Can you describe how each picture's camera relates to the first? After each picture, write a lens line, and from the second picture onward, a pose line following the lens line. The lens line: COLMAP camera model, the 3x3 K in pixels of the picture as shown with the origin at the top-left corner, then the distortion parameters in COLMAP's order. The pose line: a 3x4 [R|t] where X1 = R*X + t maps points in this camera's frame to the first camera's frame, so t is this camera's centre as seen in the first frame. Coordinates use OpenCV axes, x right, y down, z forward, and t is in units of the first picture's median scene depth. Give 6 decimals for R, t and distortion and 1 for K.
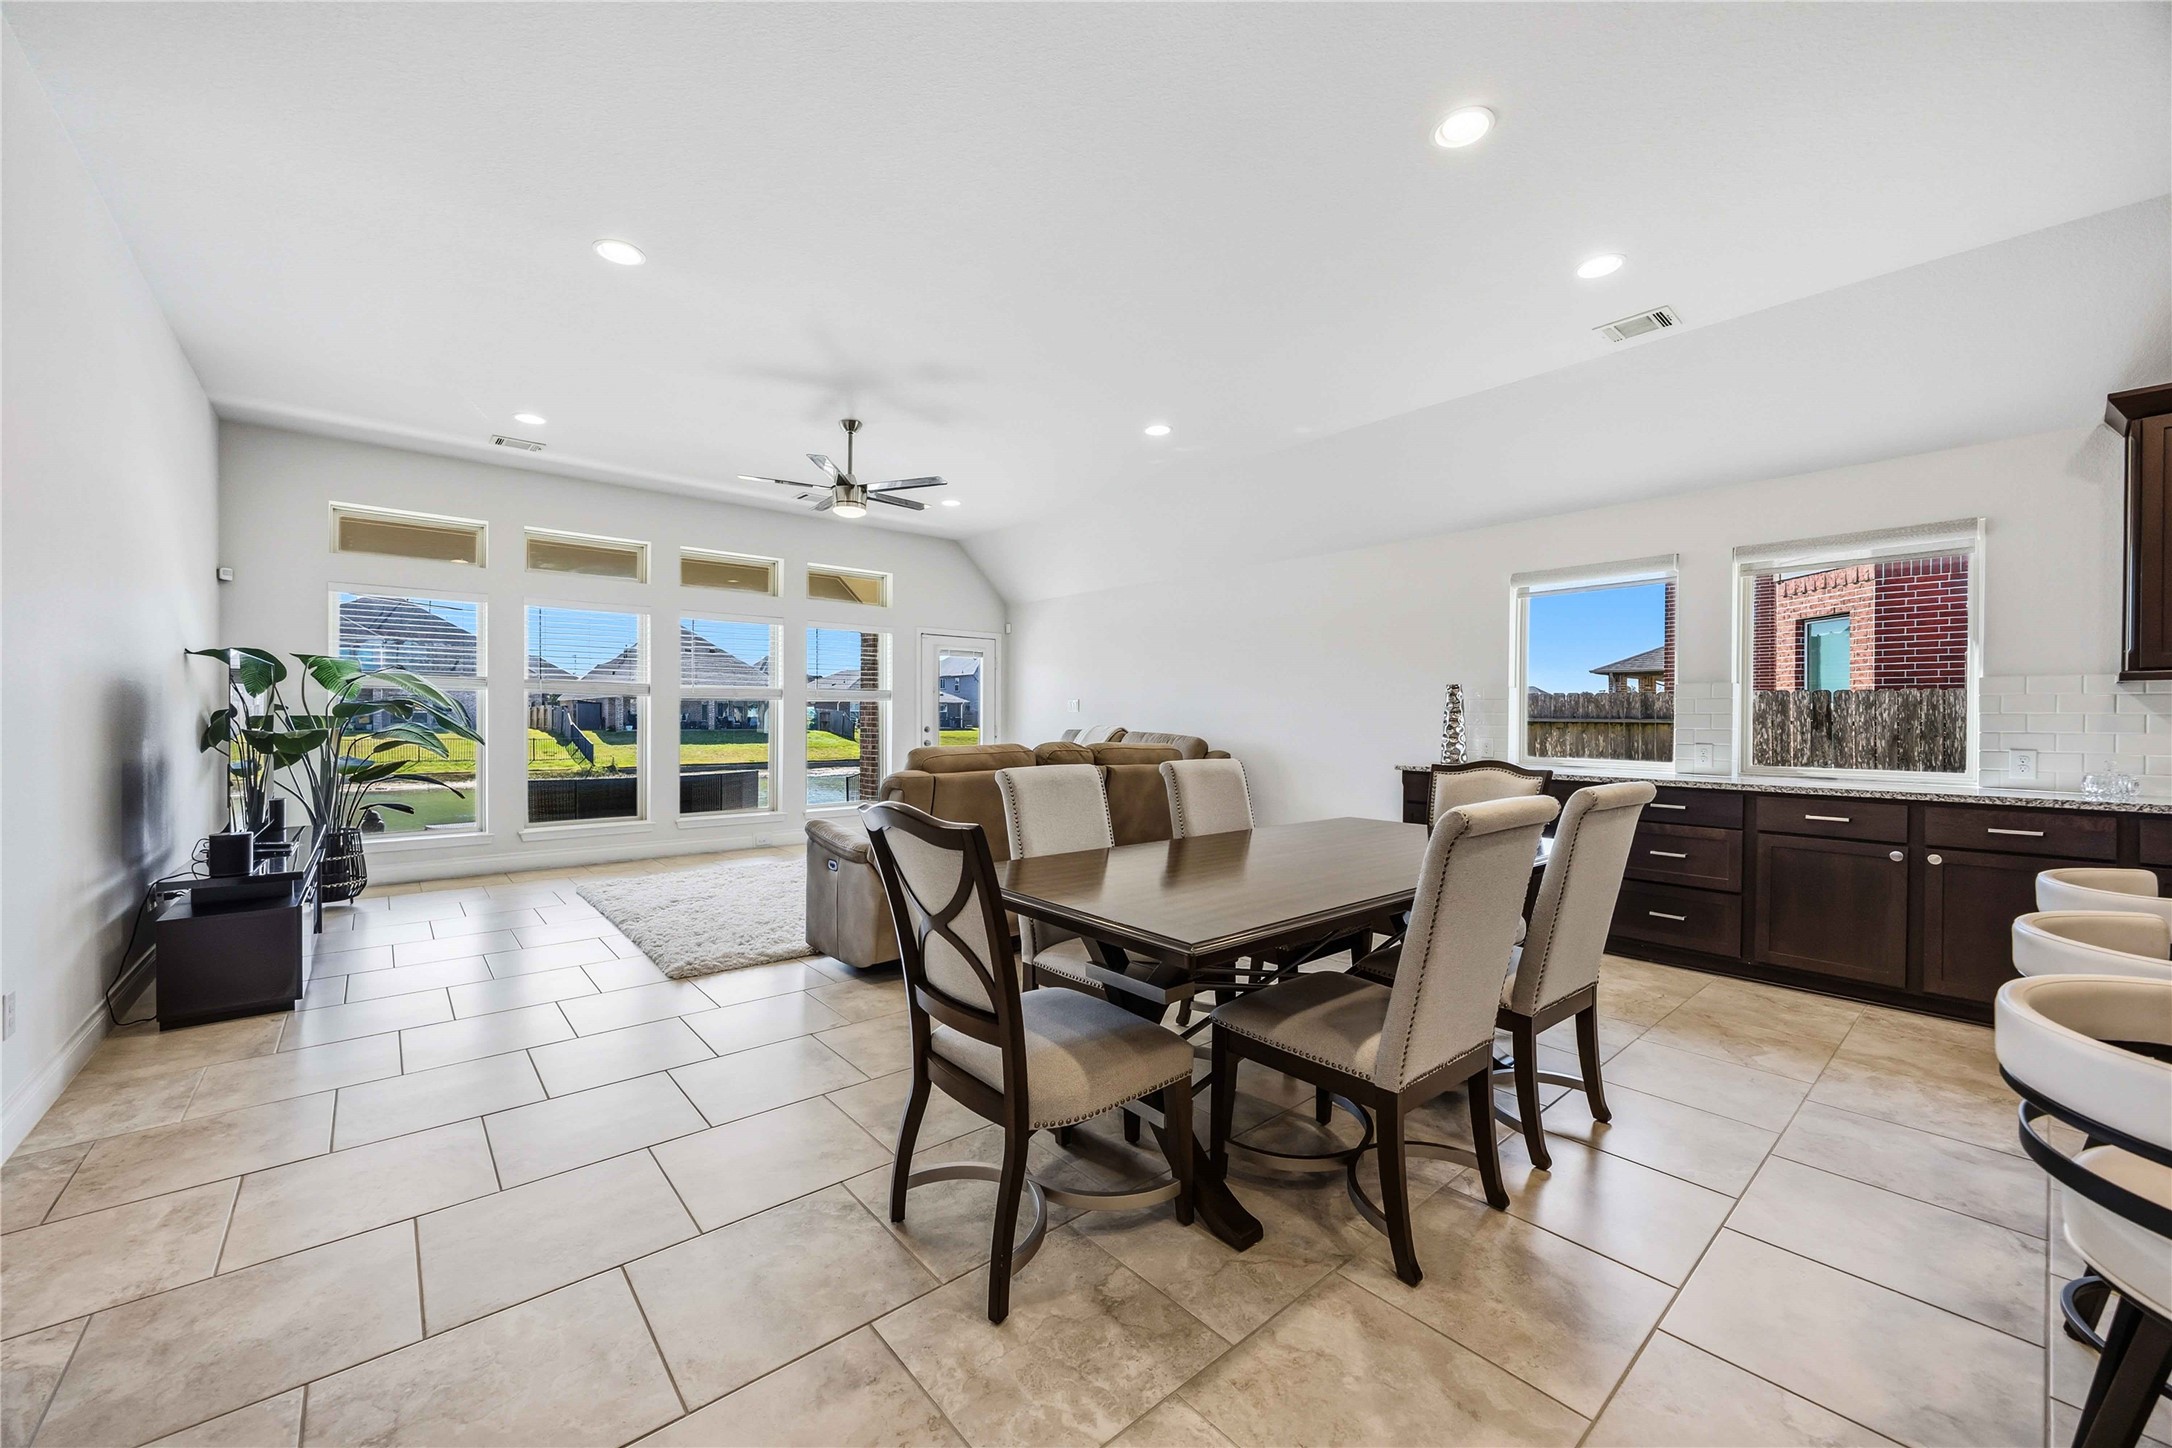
lens RADIAL K [[832.4, 0, 1078.1], [0, 832.4, 722.1], [0, 0, 1]] dist [-0.002367, -0.000015]
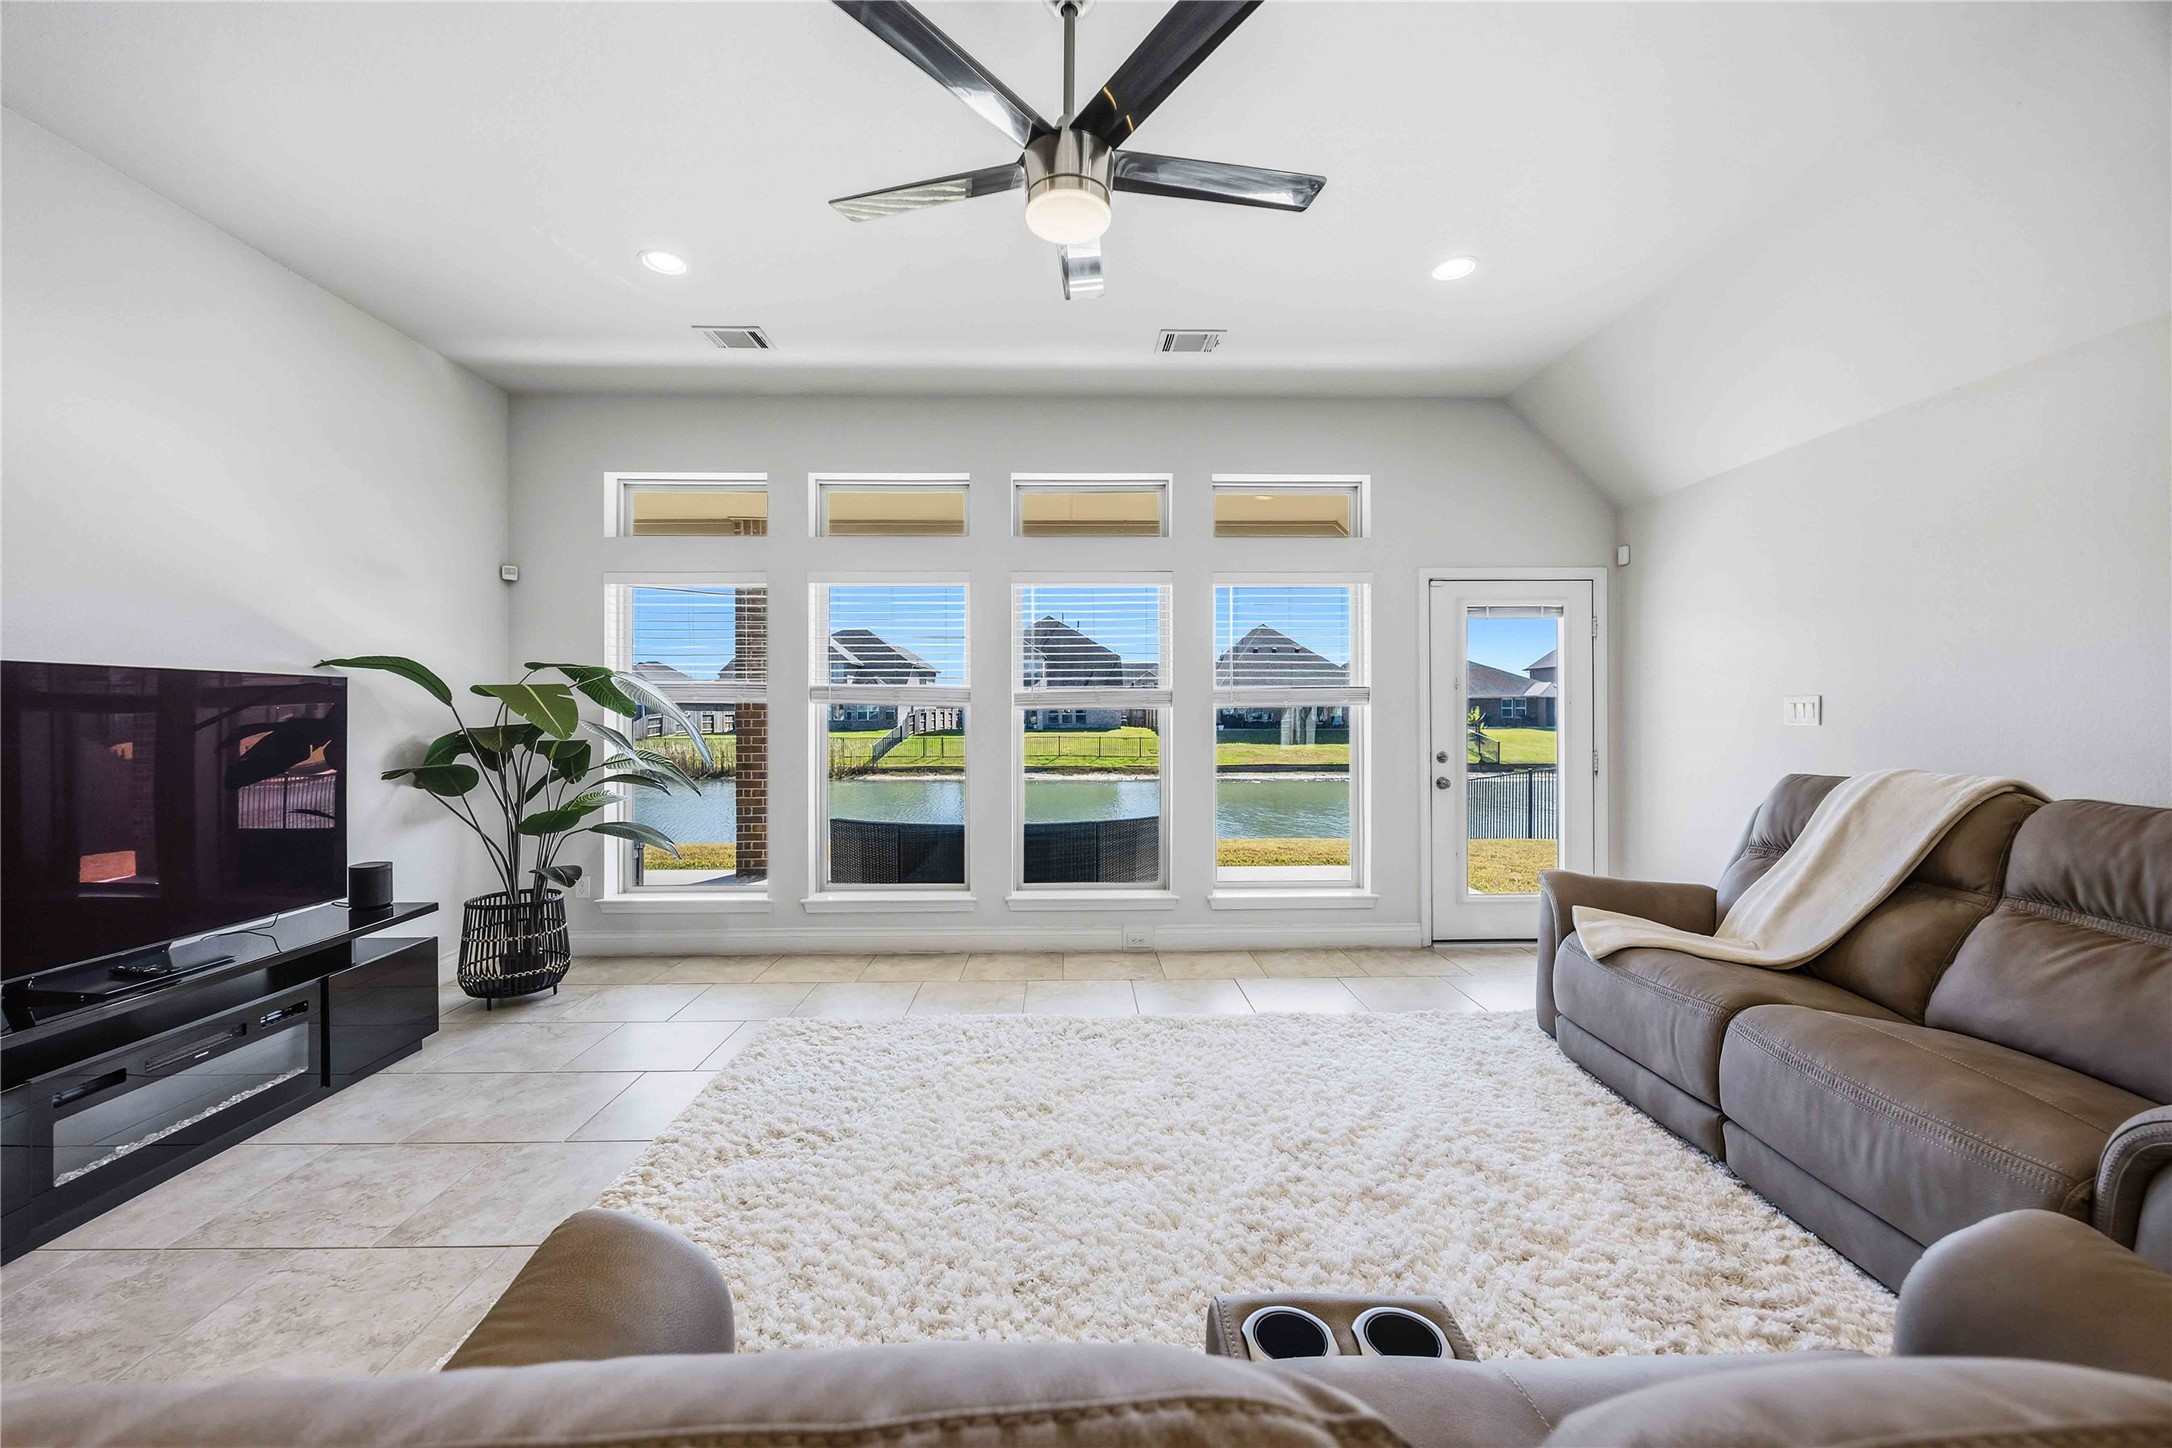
lens RADIAL K [[832.4, 0, 1076.8], [0, 832.4, 716.5], [0, 0, 1]] dist [-0.002367, -0.000015]
pose [[0.769412, -0.006632, -0.638718, -0.032831], [0.003485, 0.999975, -0.006184, -0.025020], [0.638743, 0.002532, 0.769416, 0.722072]]
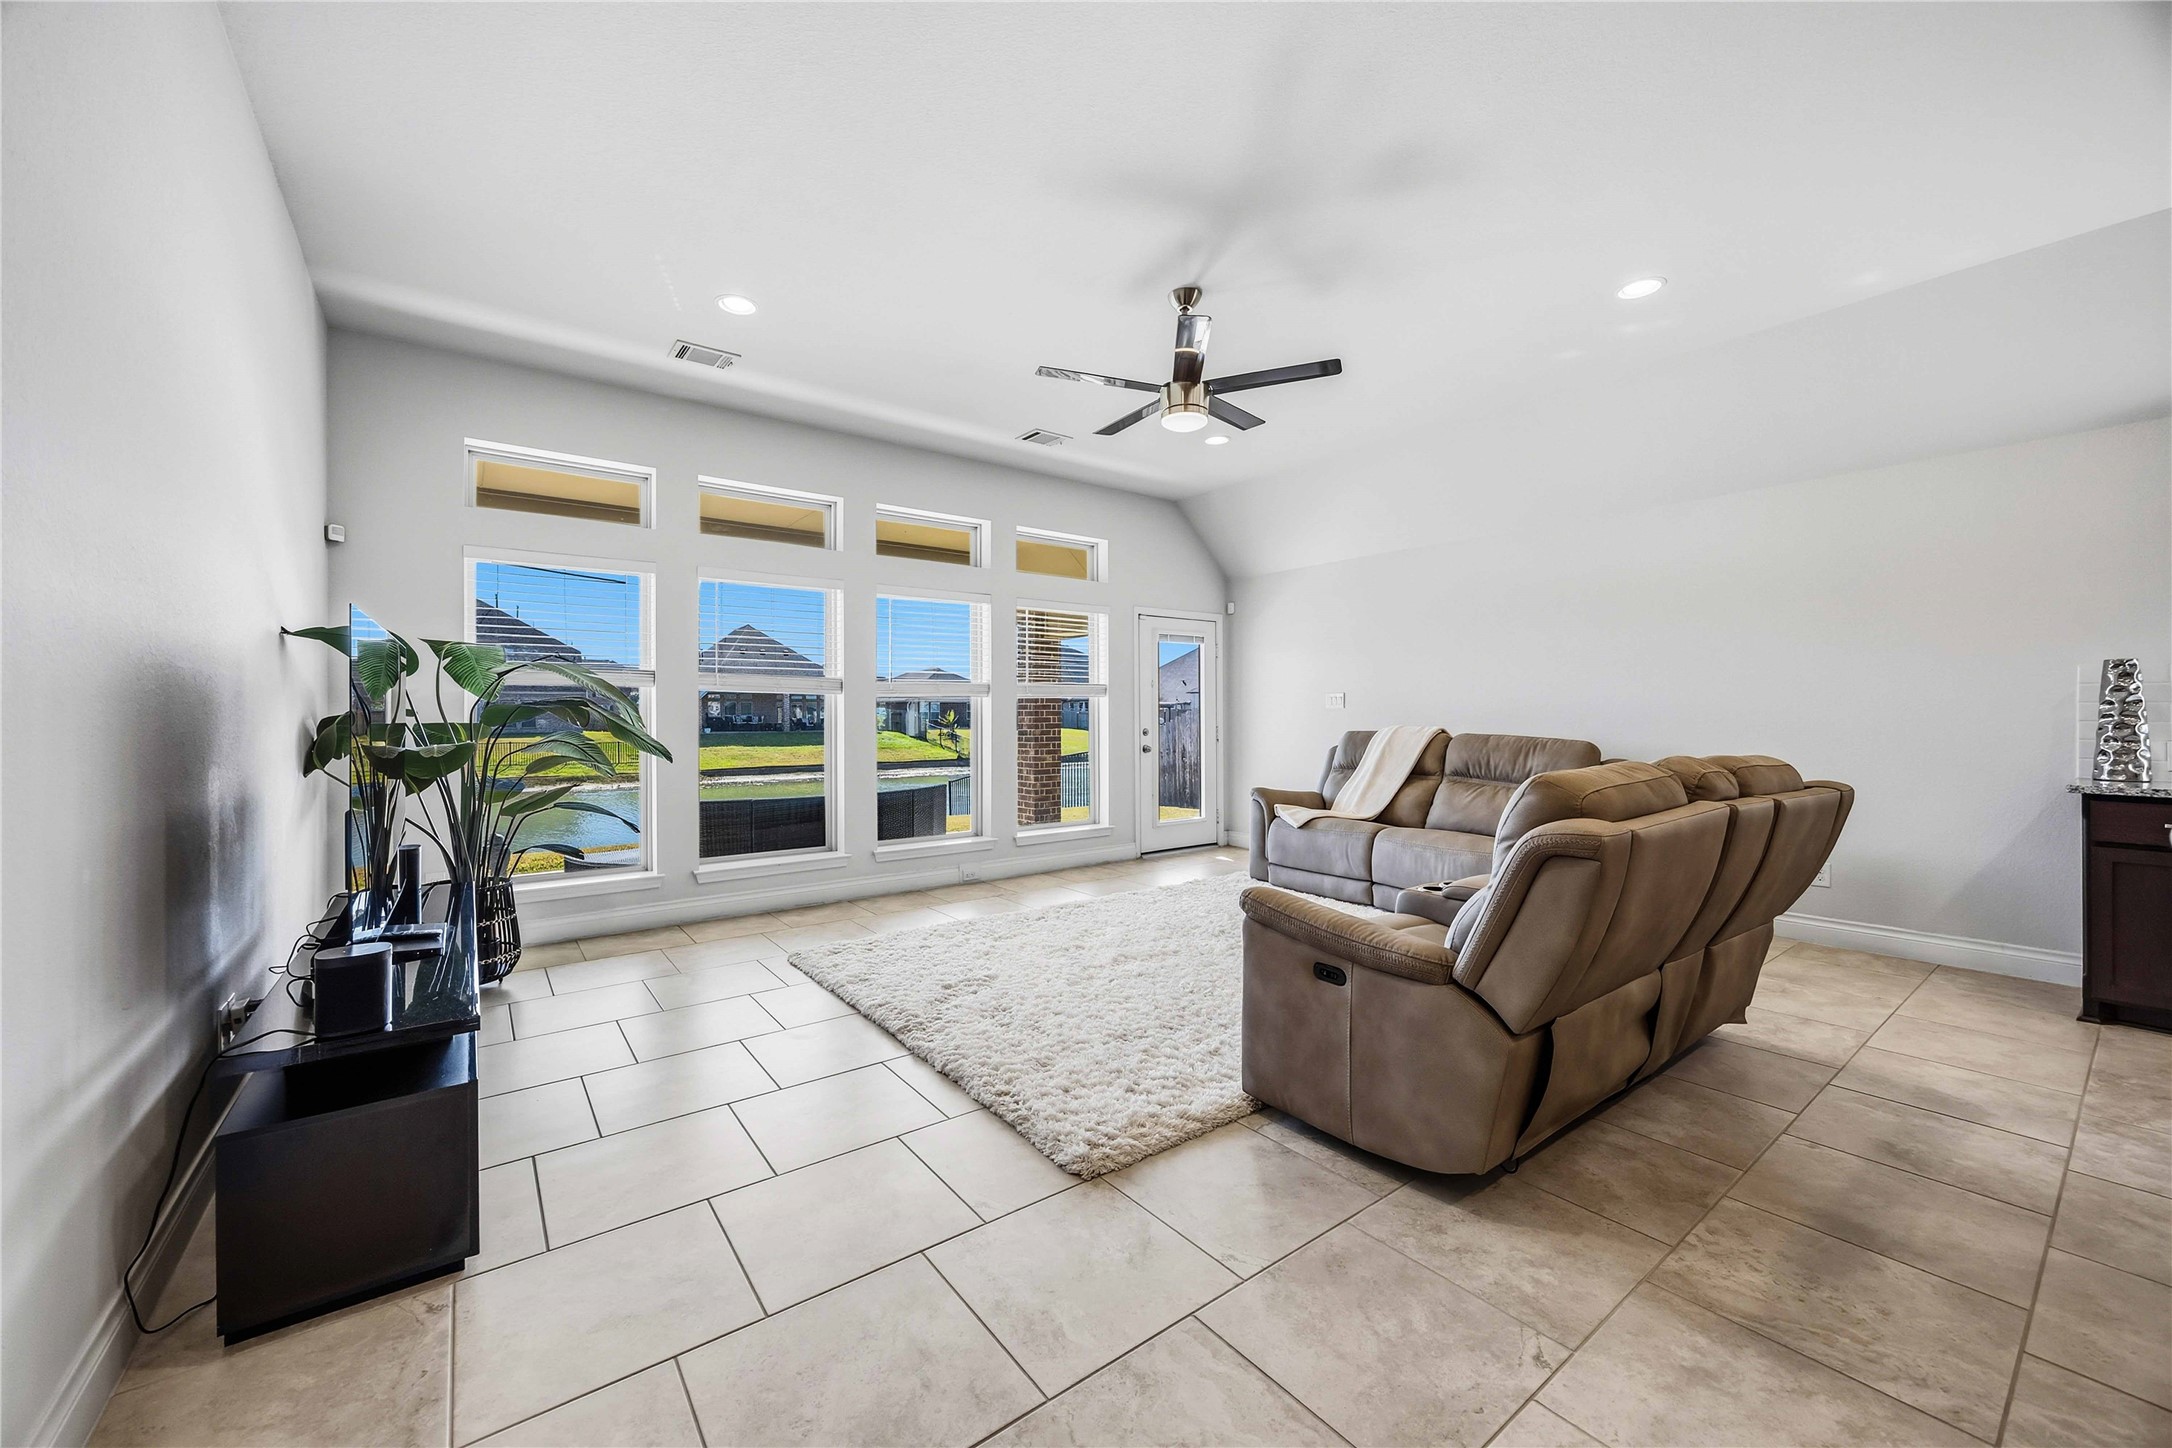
lens RADIAL K [[832.4, 0, 1080.1], [0, 832.4, 712.4], [0, 0, 1]] dist [-0.002367, -0.000015]
pose [[0.997947, -0.009755, -0.063299, -0.320621], [0.009118, 0.999905, -0.010352, -0.004536], [0.063394, 0.009753, 0.997941, 0.305867]]
